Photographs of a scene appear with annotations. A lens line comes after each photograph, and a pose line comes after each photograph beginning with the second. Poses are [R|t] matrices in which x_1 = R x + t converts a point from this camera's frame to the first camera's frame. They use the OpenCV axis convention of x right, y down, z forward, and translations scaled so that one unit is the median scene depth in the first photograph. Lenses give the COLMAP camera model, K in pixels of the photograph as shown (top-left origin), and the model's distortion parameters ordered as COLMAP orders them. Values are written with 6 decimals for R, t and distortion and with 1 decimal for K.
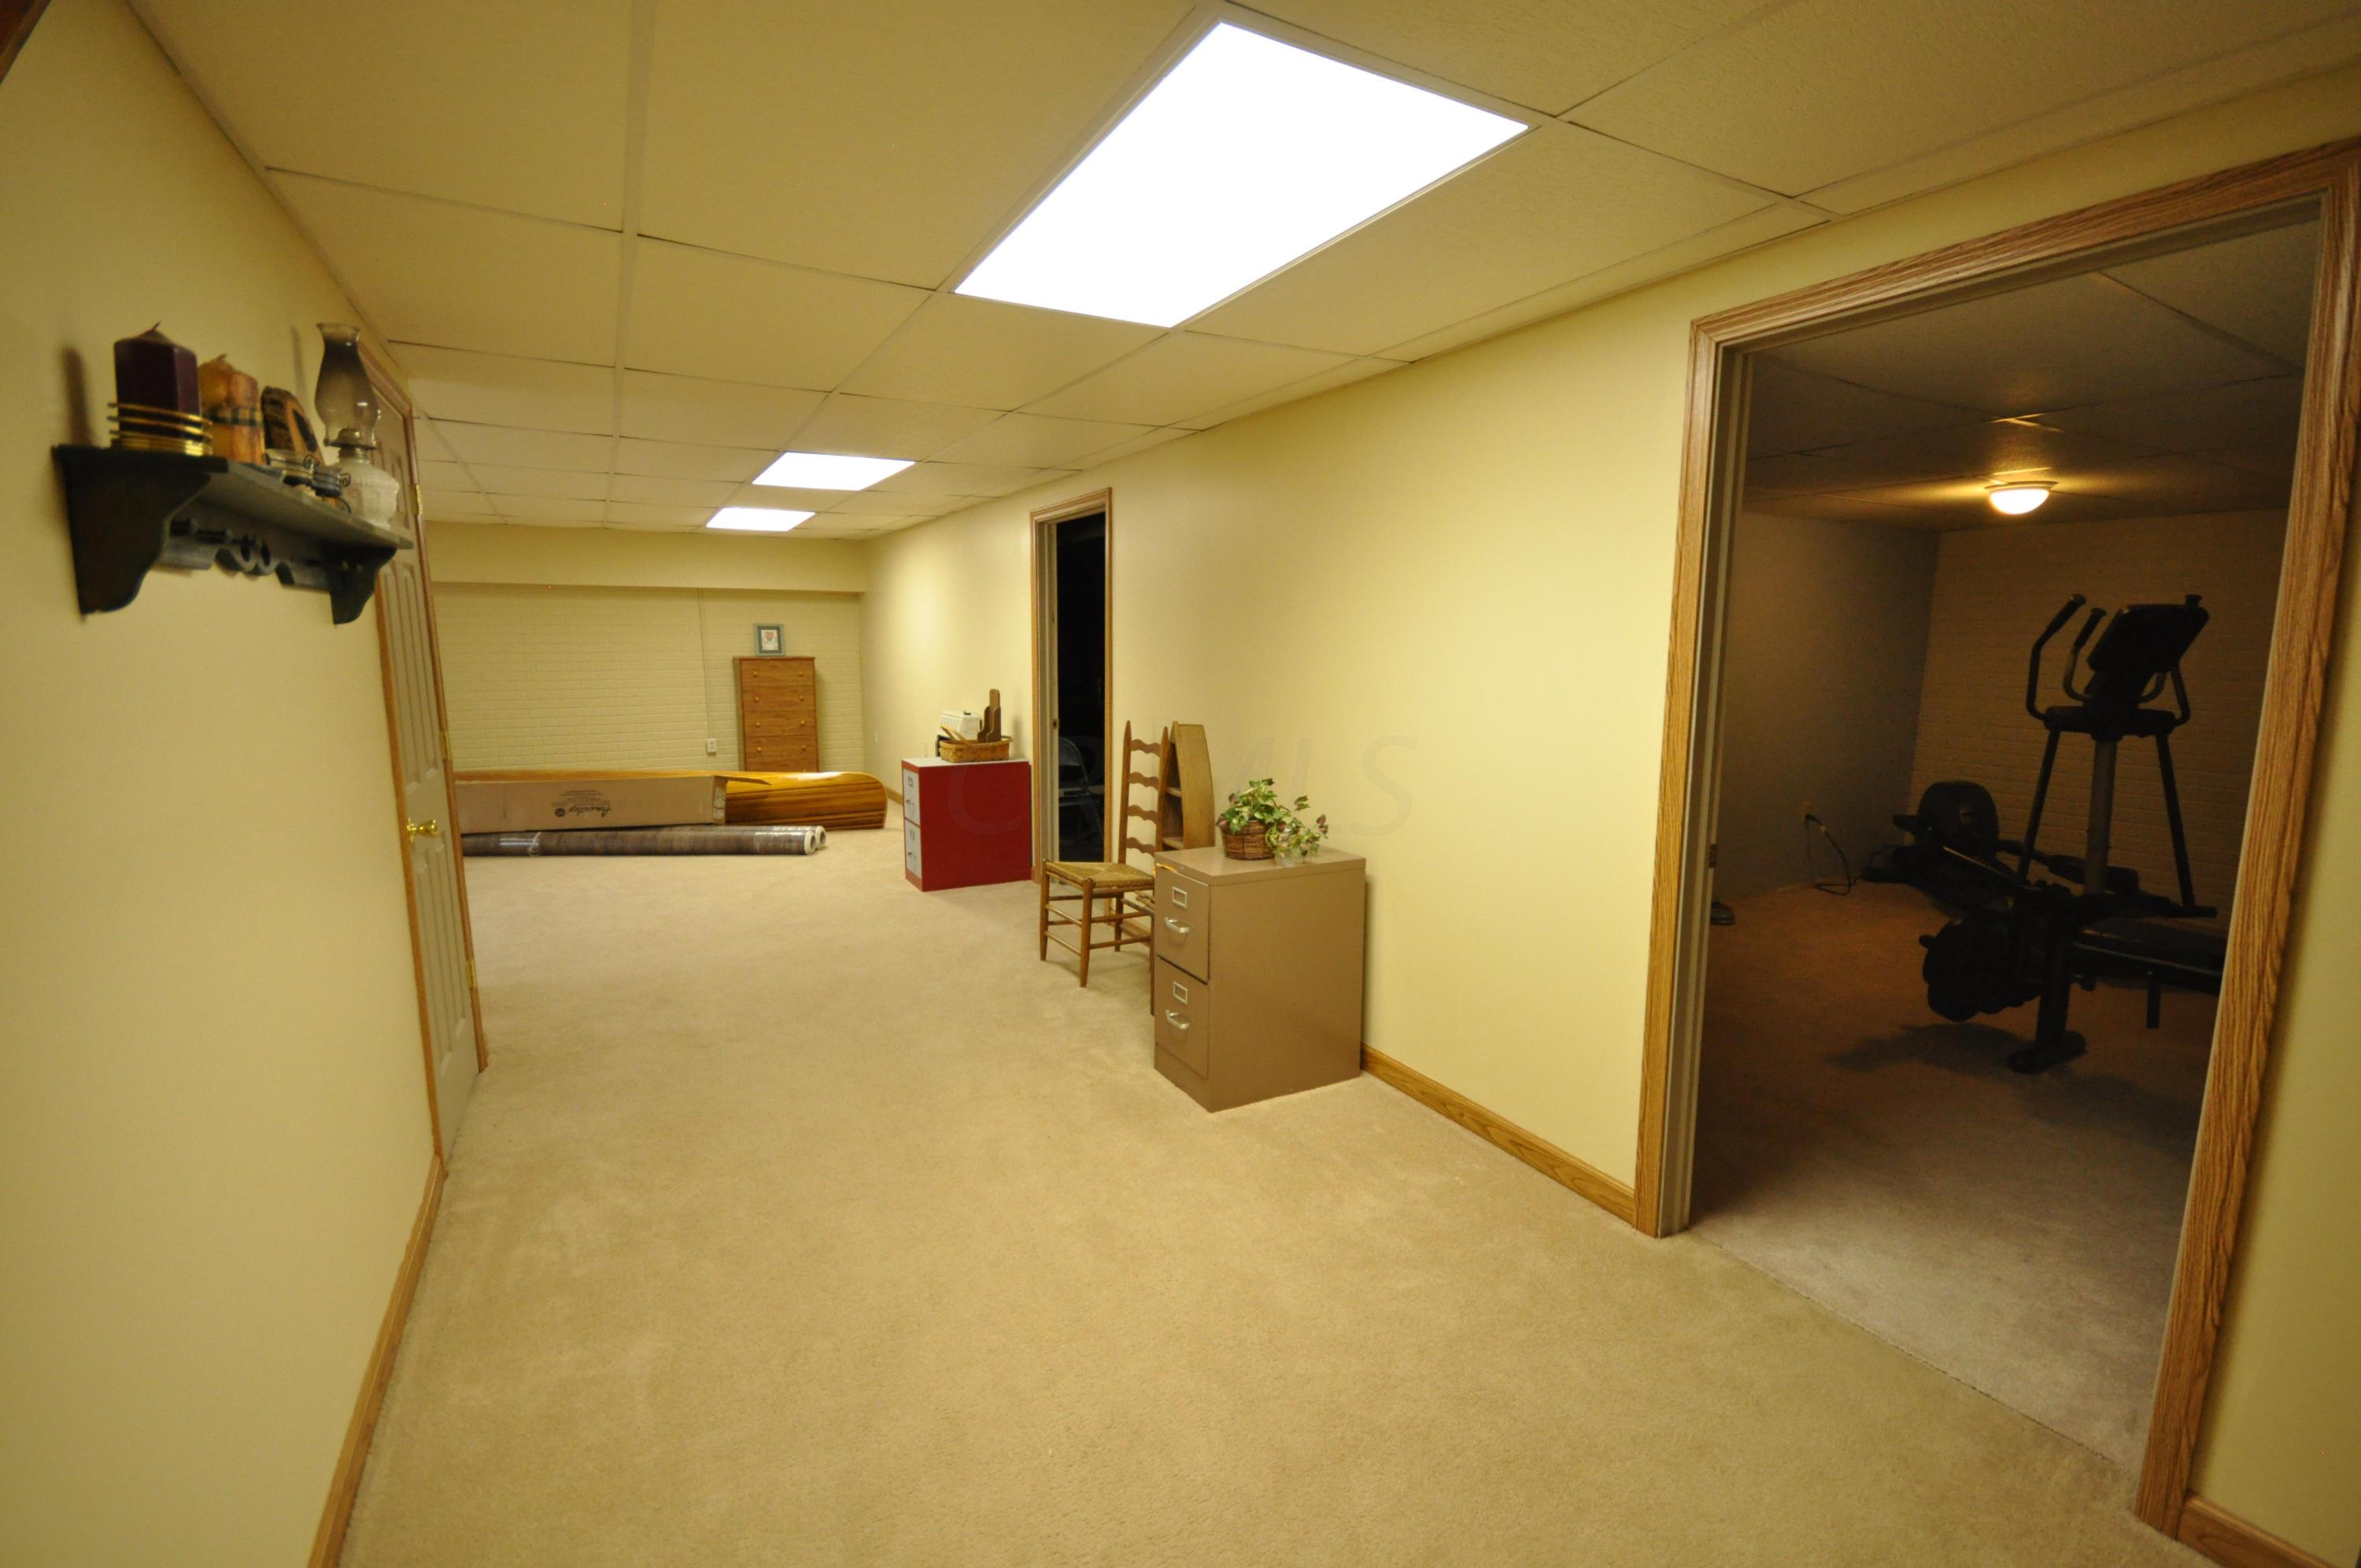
lens RADIAL K [[1030.8, 0, 1184.3], [0, 1030.8, 796.0], [0, 0, 1]] dist [0.000031, -0.007515]
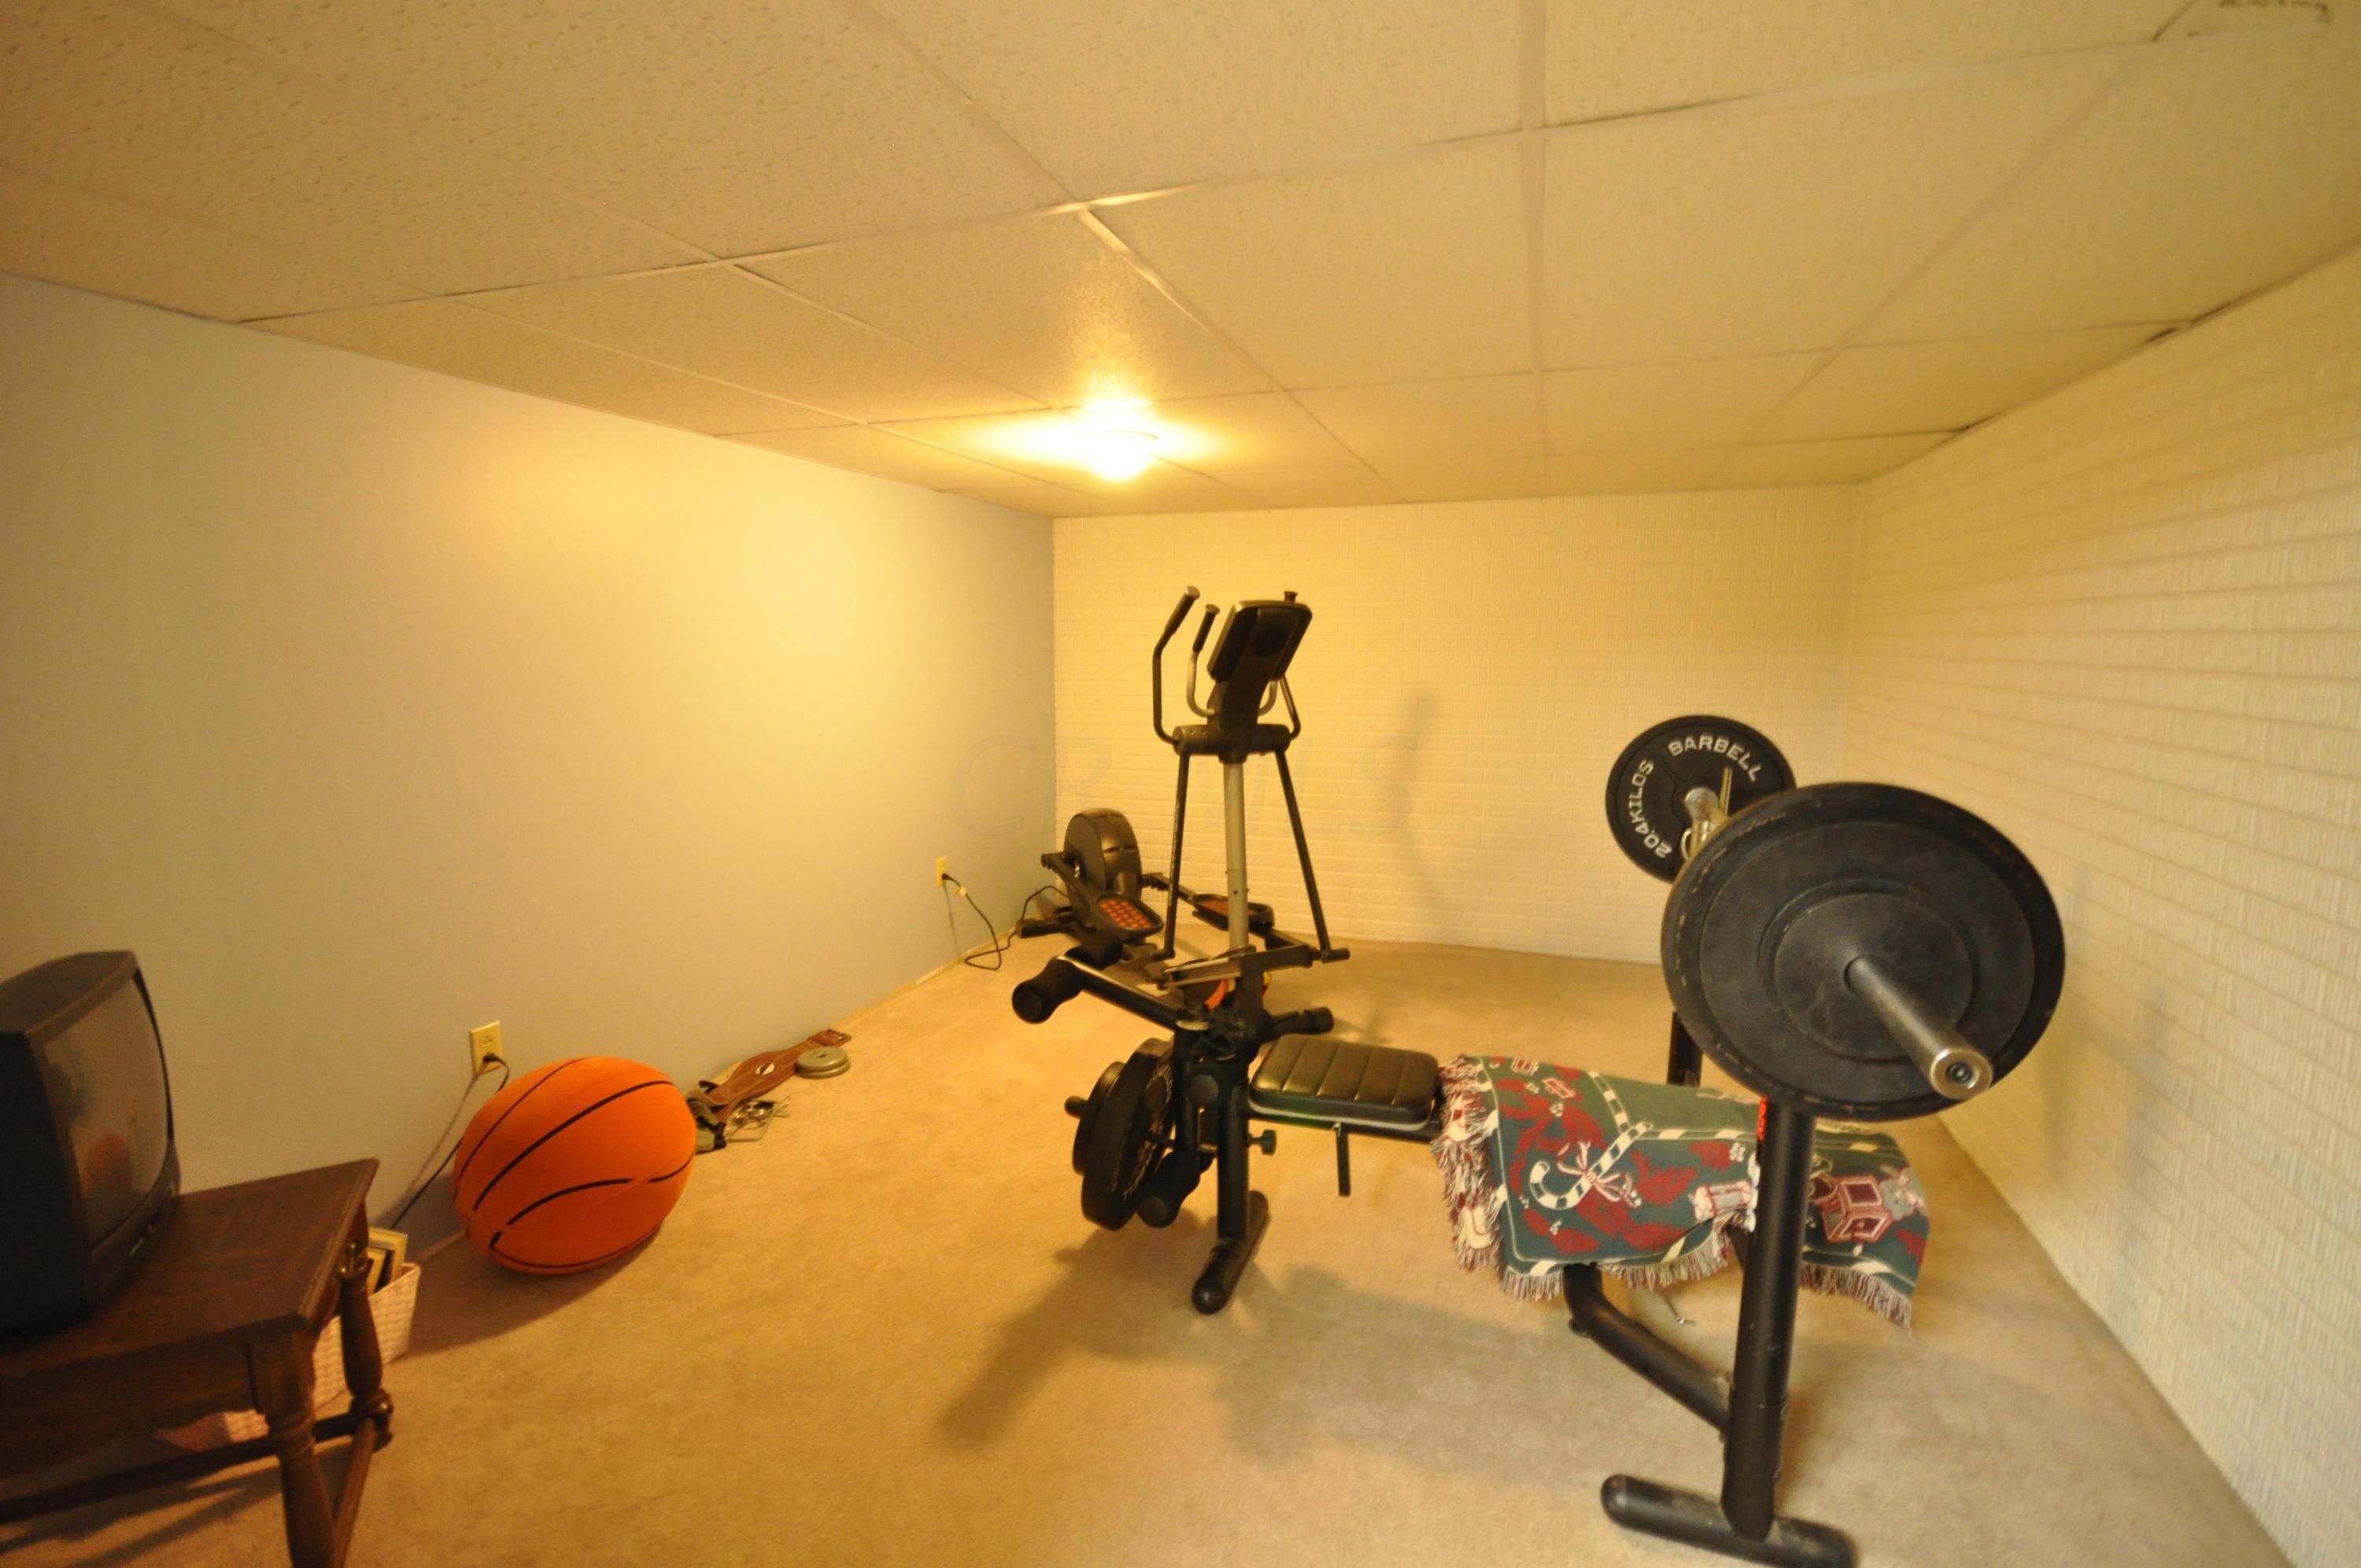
lens RADIAL K [[1030.8, 0, 1189.2], [0, 1030.8, 782.8], [0, 0, 1]] dist [0.000031, -0.007515]
pose [[0.749133, -0.100924, 0.654687, 0.317561], [0.104562, 0.993951, 0.033578, -0.070067], [-0.654115, 0.043301, 0.755154, 0.387006]]
